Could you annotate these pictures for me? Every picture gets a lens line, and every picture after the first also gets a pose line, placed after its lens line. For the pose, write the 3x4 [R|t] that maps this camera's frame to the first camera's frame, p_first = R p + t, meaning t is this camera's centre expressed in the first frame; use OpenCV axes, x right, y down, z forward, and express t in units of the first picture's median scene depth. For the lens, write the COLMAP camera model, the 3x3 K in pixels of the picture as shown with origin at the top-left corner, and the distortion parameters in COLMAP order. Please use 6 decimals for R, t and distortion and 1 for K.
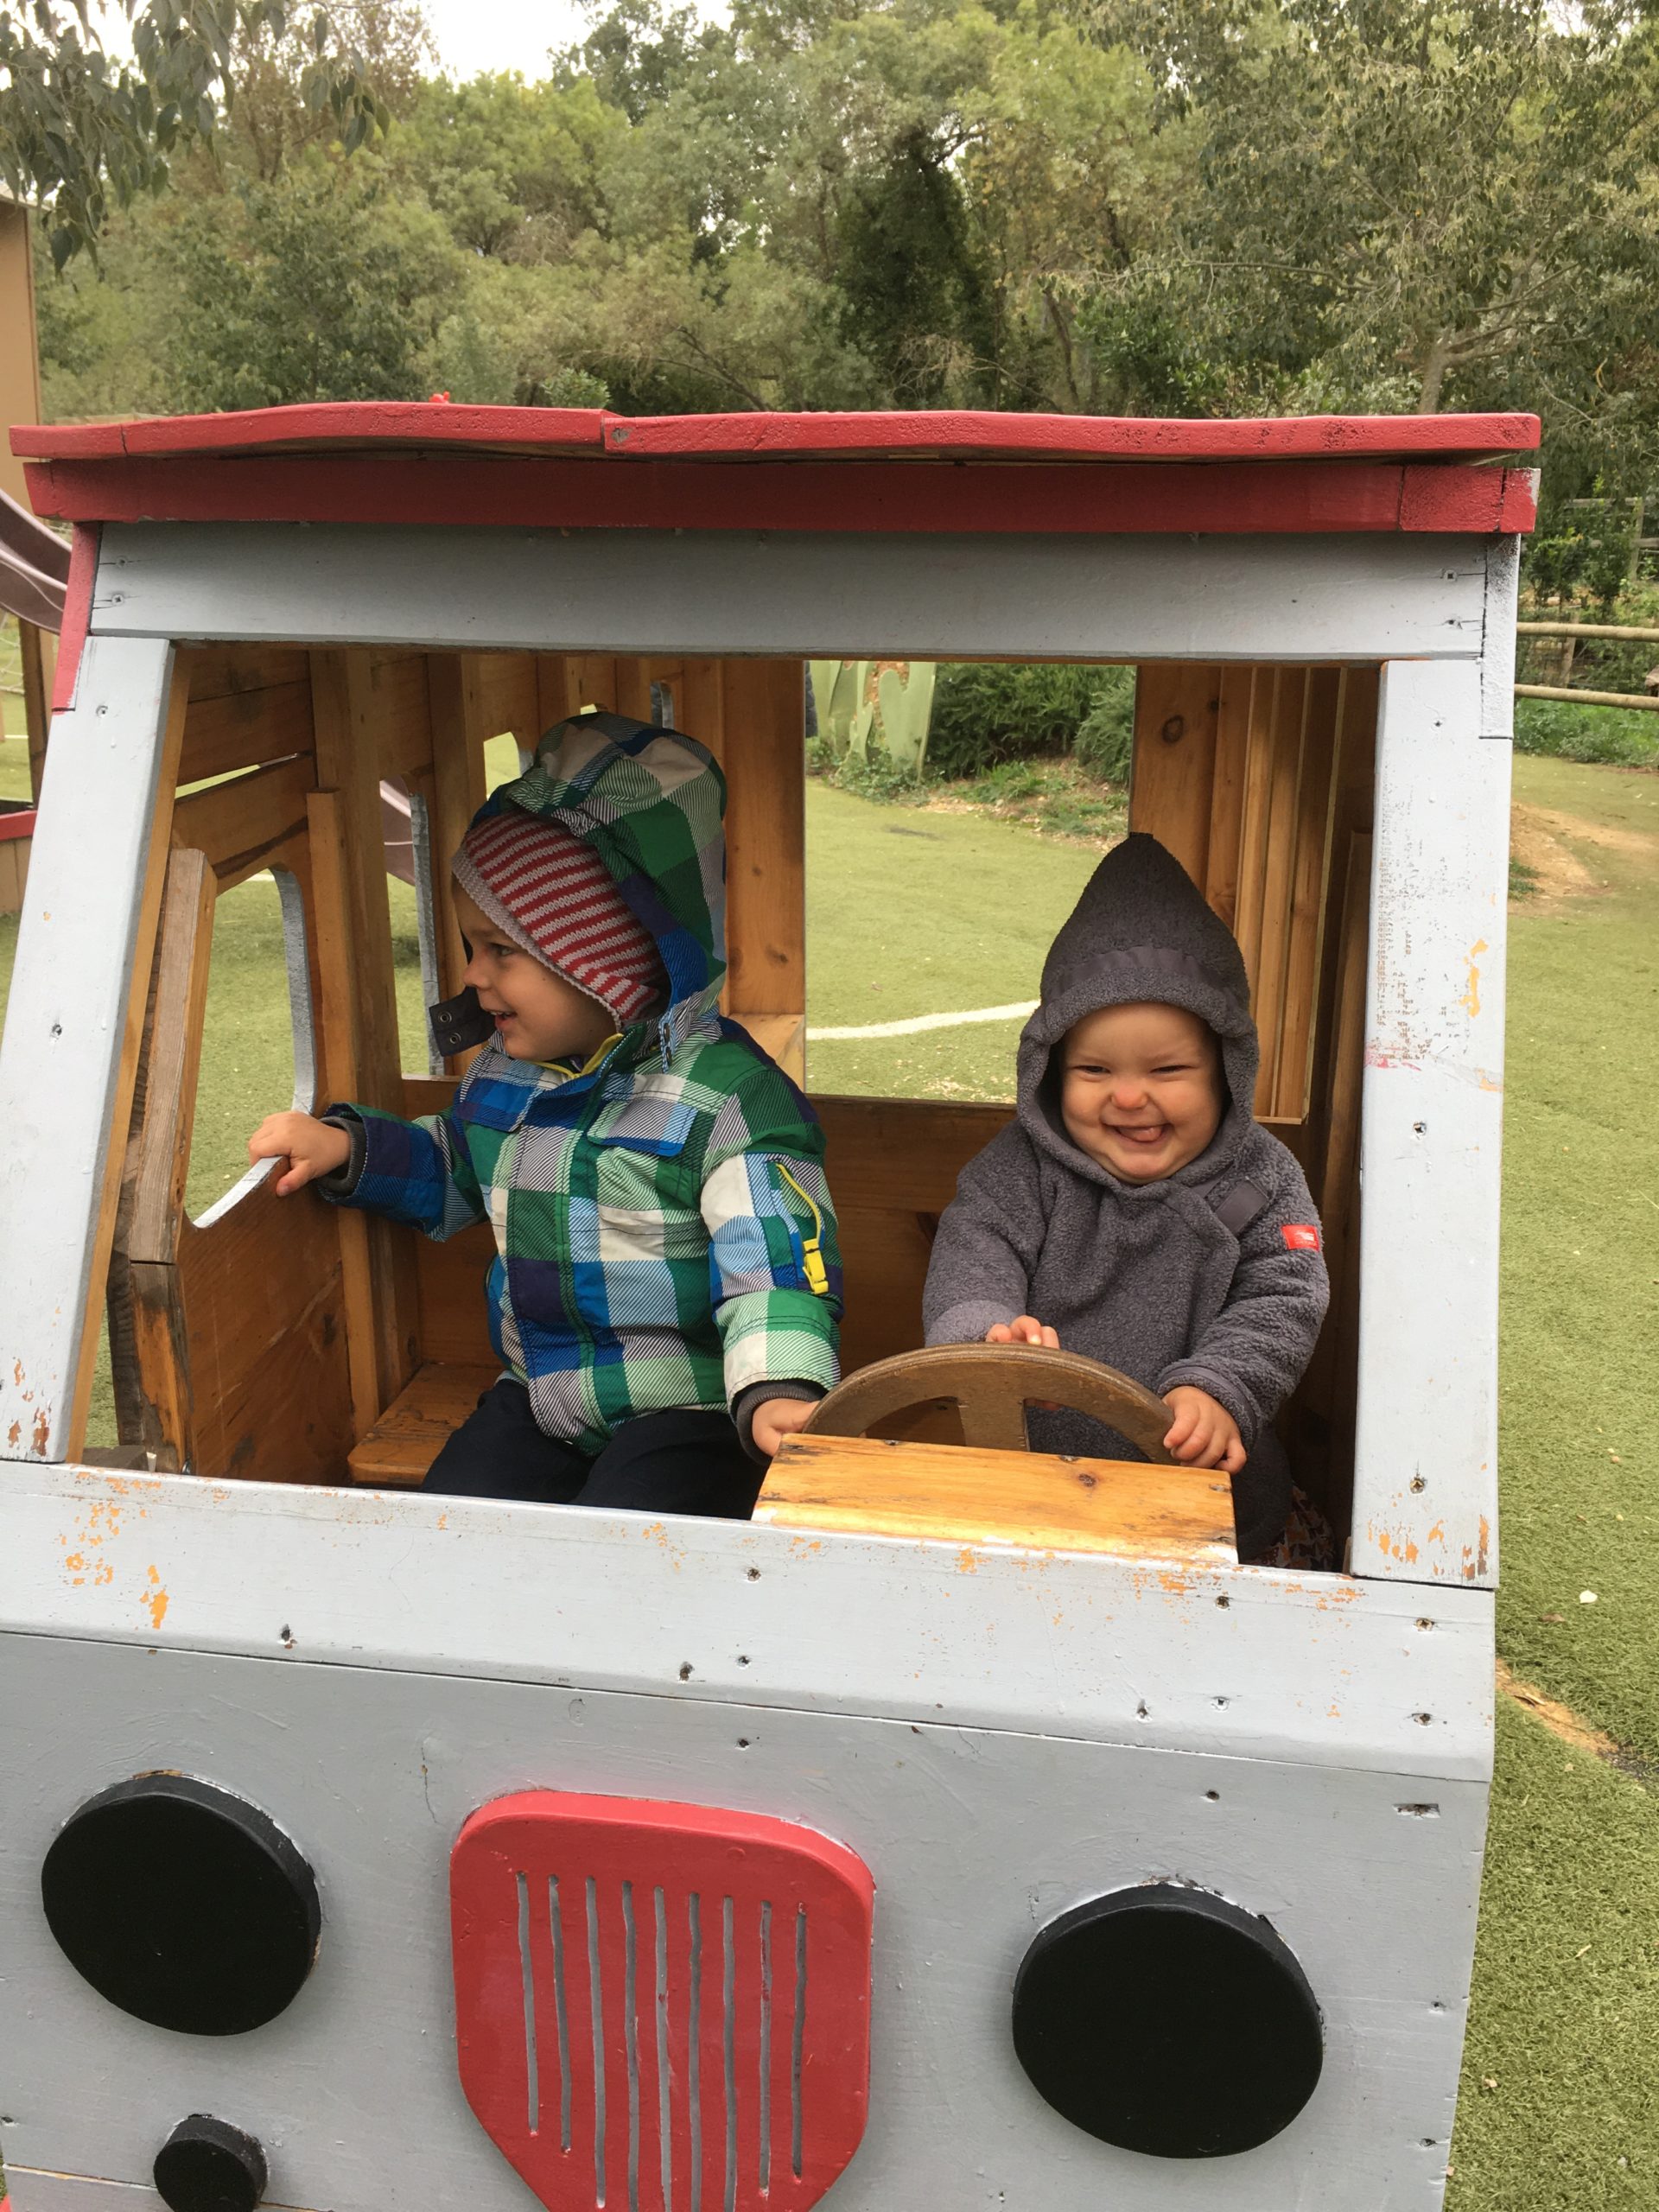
lens RADIAL K [[1864.4, 0, 843.1], [0, 1864.4, 1080.3], [0, 0, 1]] dist [0.068515, -0.078807]
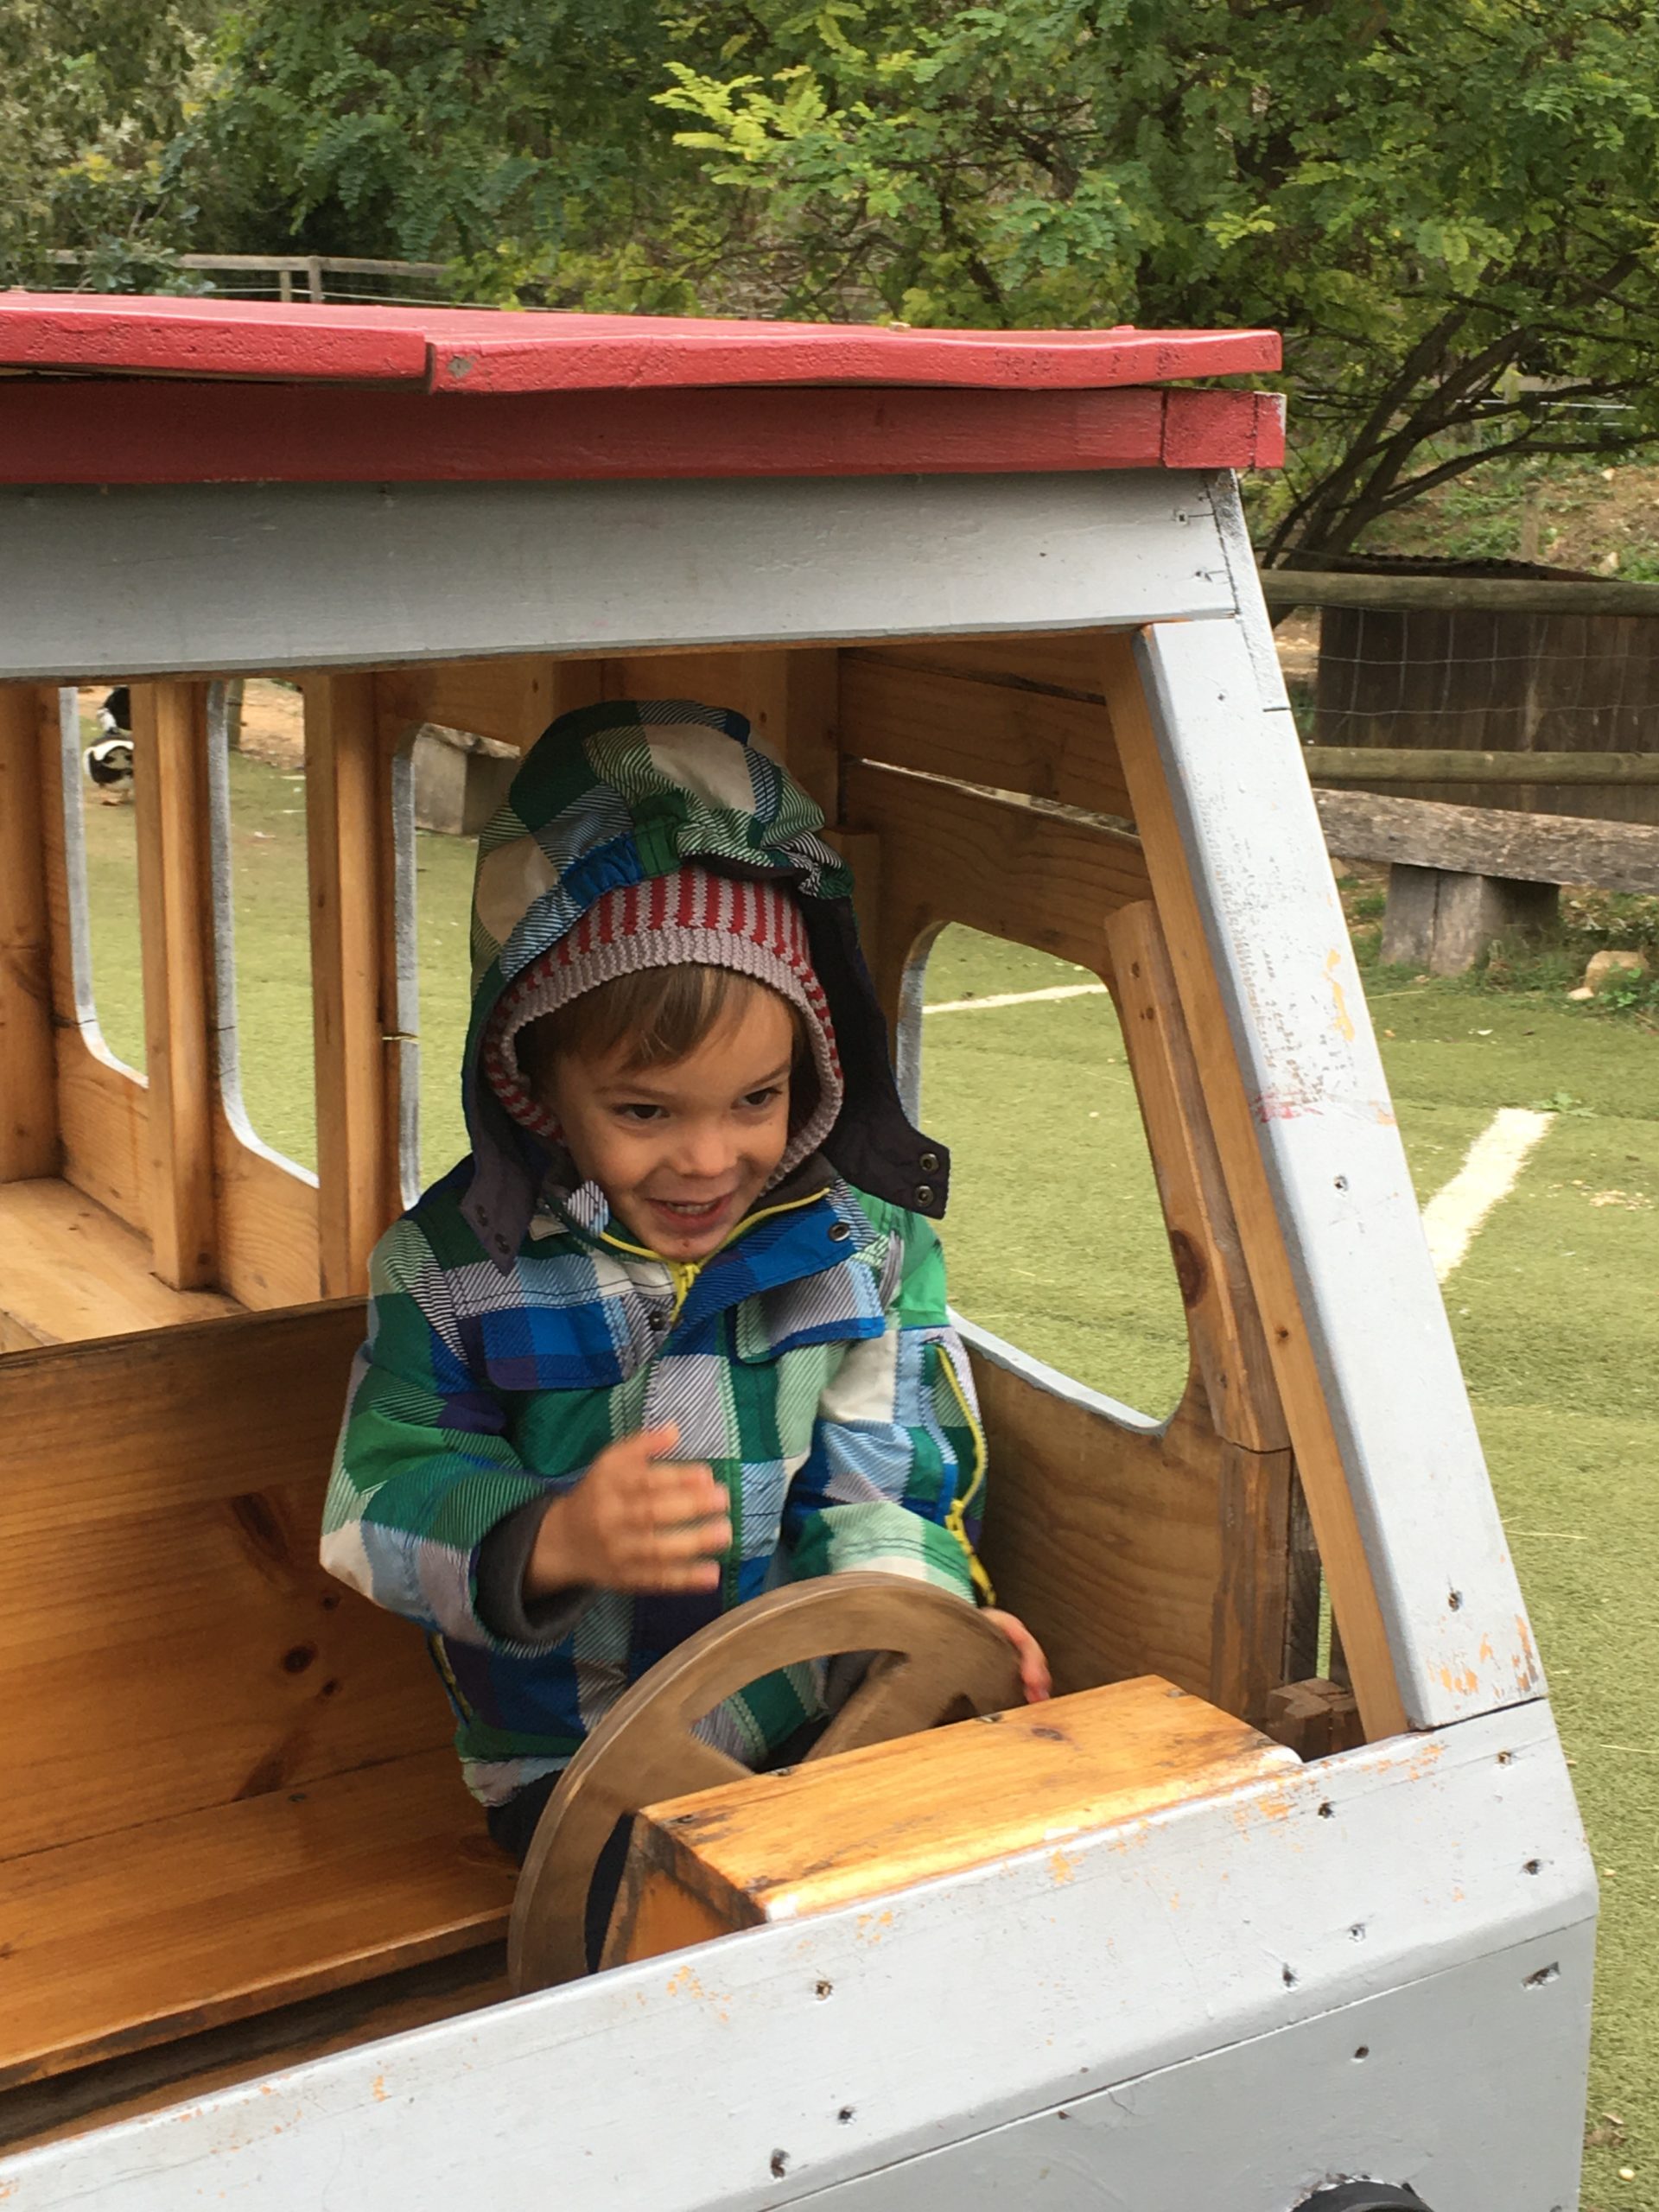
lens RADIAL K [[3151.7, 0, 808.8], [0, 3151.7, 1052.9], [0, 0, 1]] dist [0.048276, 0.000000]
pose [[0.752594, -0.146584, 0.641963, -0.708539], [0.177156, 0.984036, 0.017006, -0.090315], [-0.634207, 0.100929, 0.766547, 0.073889]]
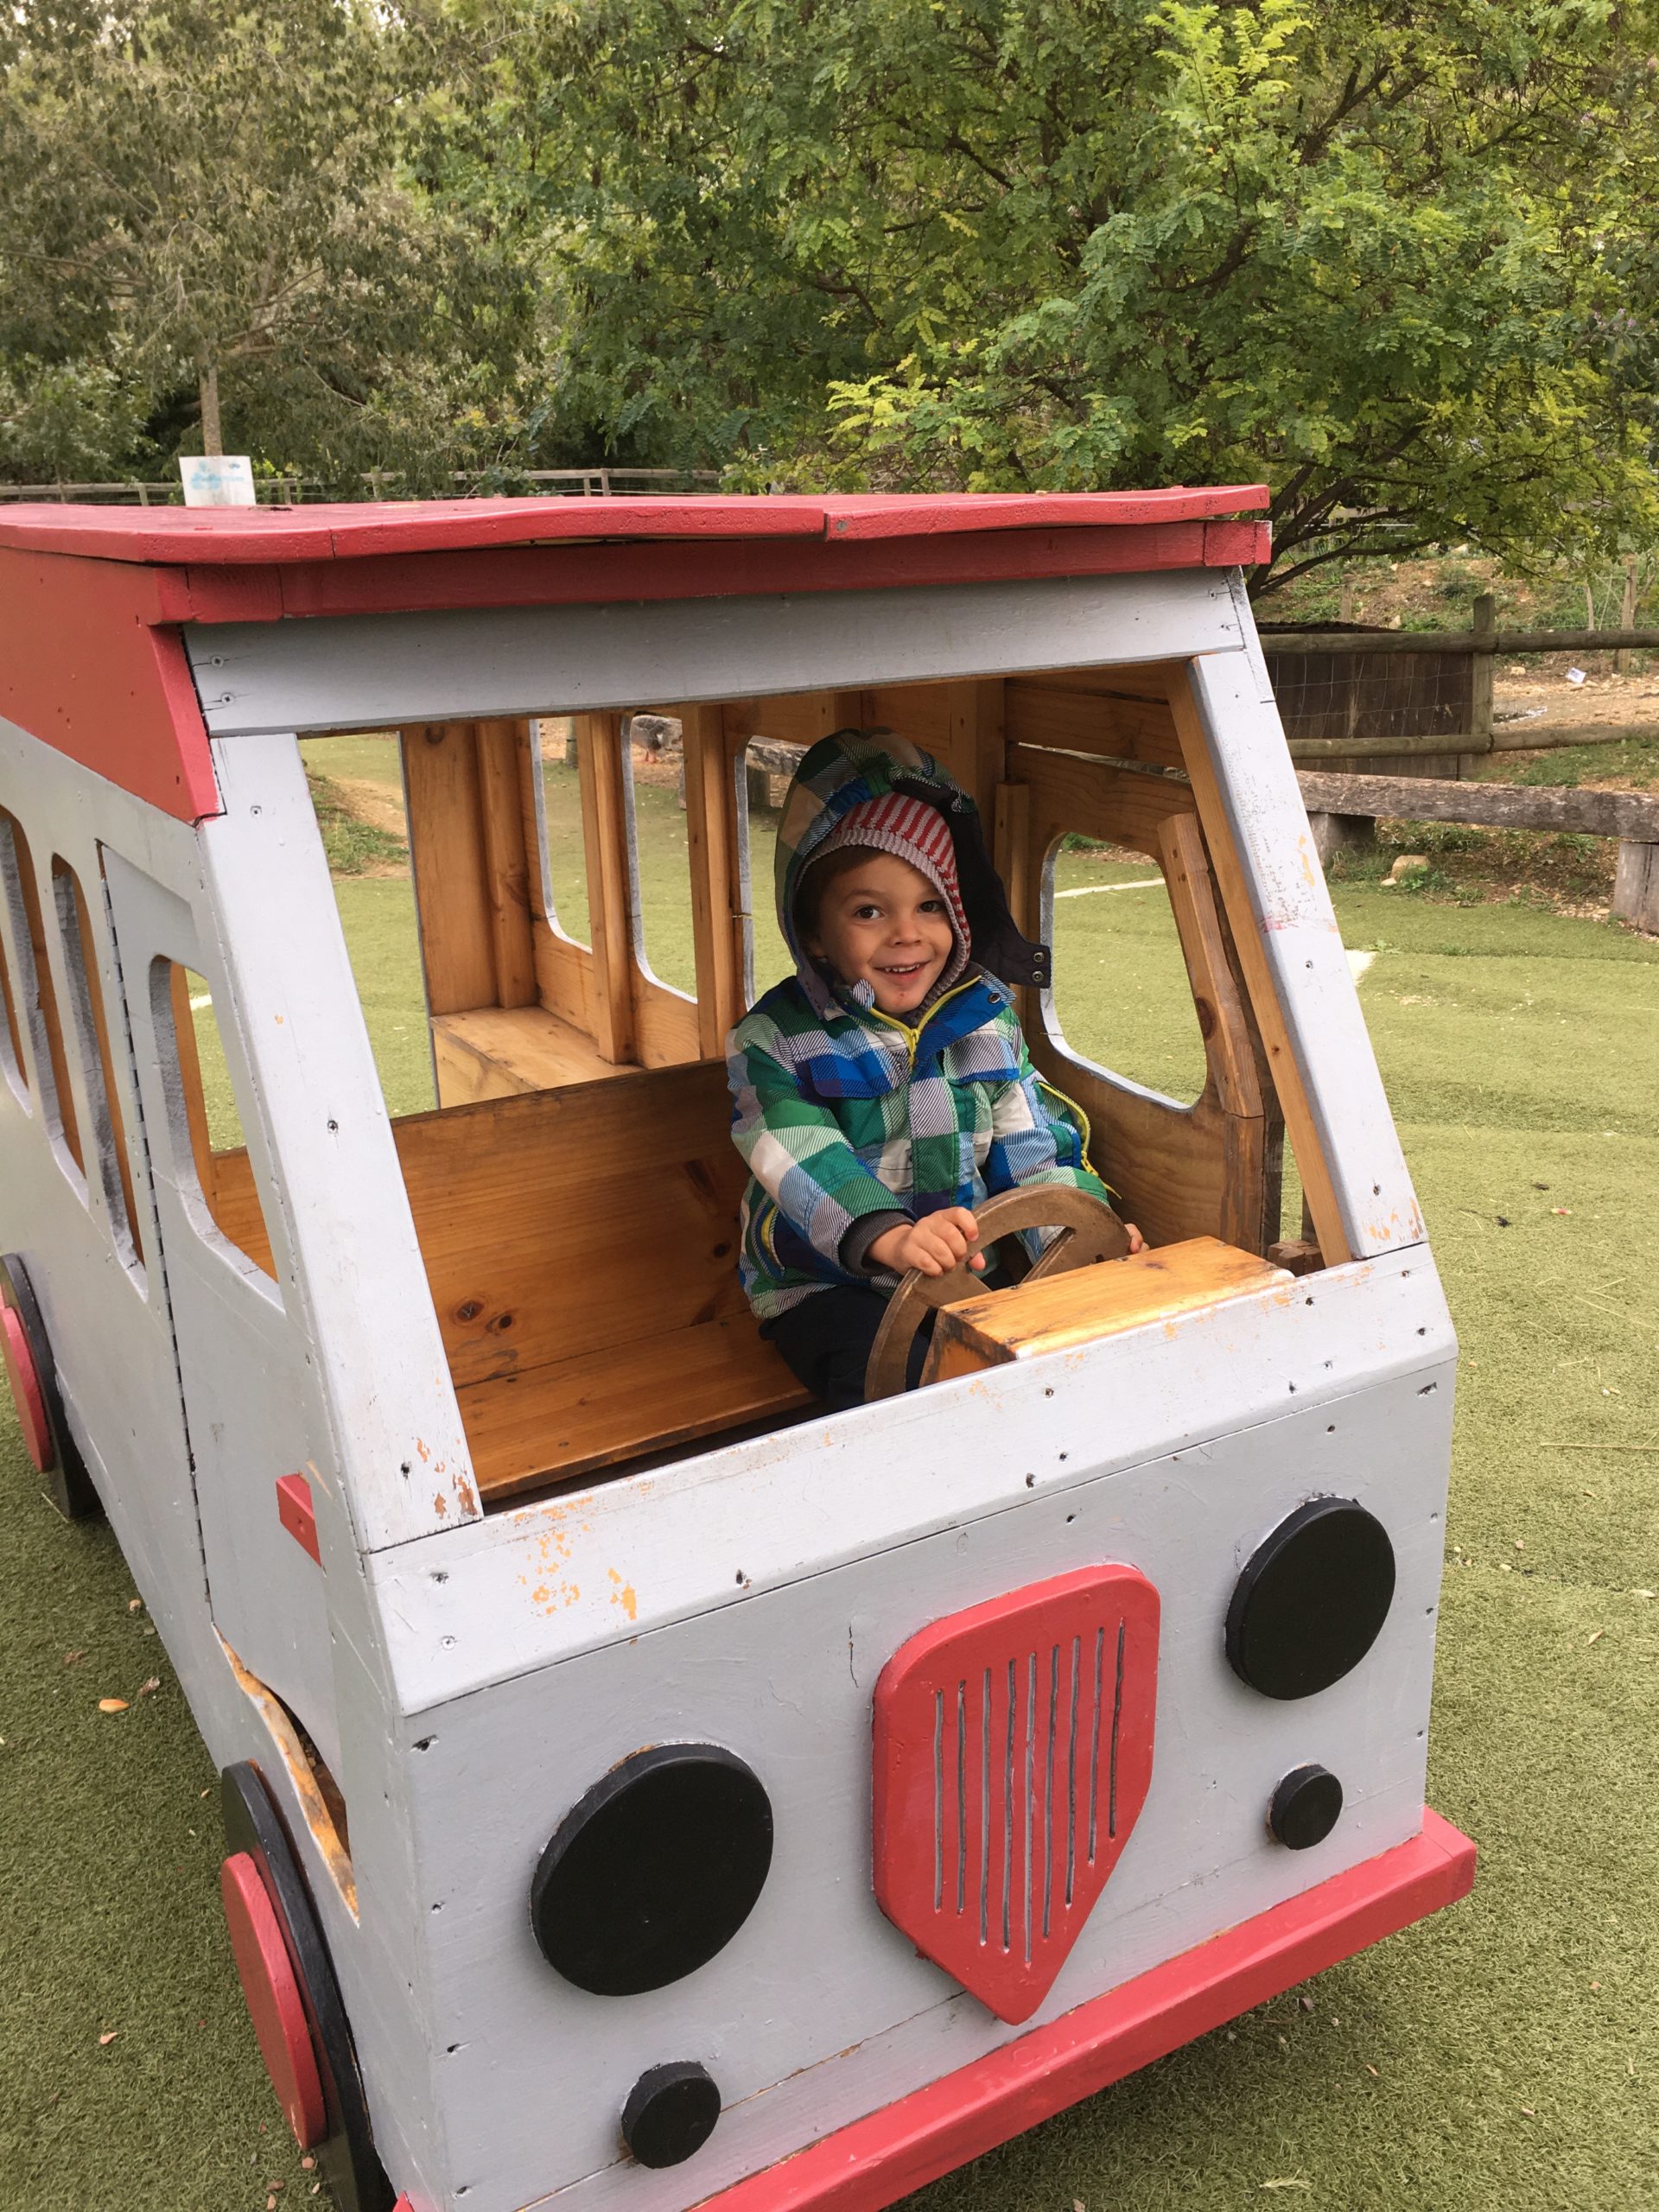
lens RADIAL K [[1864.4, 0, 811.2], [0, 1864.4, 1075.9], [0, 0, 1]] dist [0.068515, -0.078807]
pose [[0.779833, -0.213562, 0.588431, -0.847713], [0.208719, 0.974922, 0.077224, -0.081080], [-0.590167, 0.062595, 0.804851, 0.036208]]
